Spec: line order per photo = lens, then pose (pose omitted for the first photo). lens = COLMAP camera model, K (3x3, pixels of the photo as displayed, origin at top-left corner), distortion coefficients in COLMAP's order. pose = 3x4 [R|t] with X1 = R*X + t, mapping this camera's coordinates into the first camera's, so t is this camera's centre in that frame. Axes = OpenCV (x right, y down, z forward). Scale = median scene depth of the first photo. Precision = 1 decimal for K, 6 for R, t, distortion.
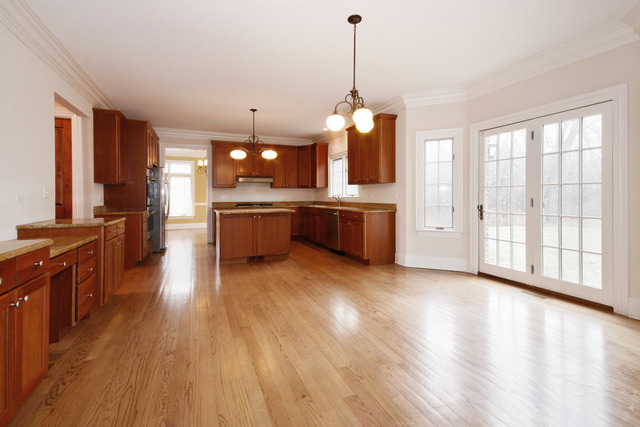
lens RADIAL K [[318.4, 0, 323.6], [0, 318.4, 202.8], [0, 0, 1]] dist [0.000818, -0.000212]
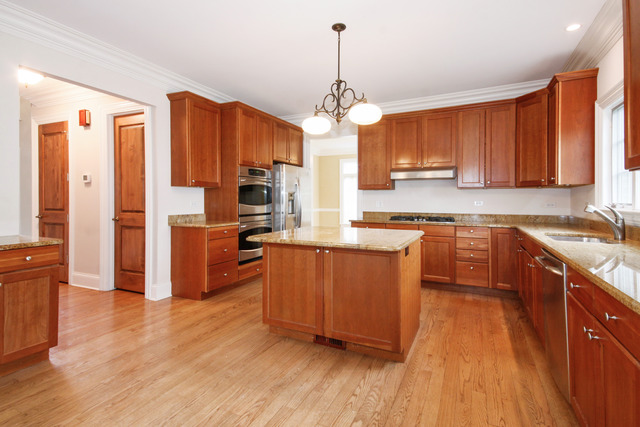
lens RADIAL K [[318.4, 0, 310.2], [0, 318.4, 203.8], [0, 0, 1]] dist [0.000818, -0.000212]
pose [[0.650376, 0.011611, -0.759523, 0.085180], [-0.018100, 0.999836, -0.000215, -0.016559], [0.759396, 0.013887, 0.650480, 0.477618]]
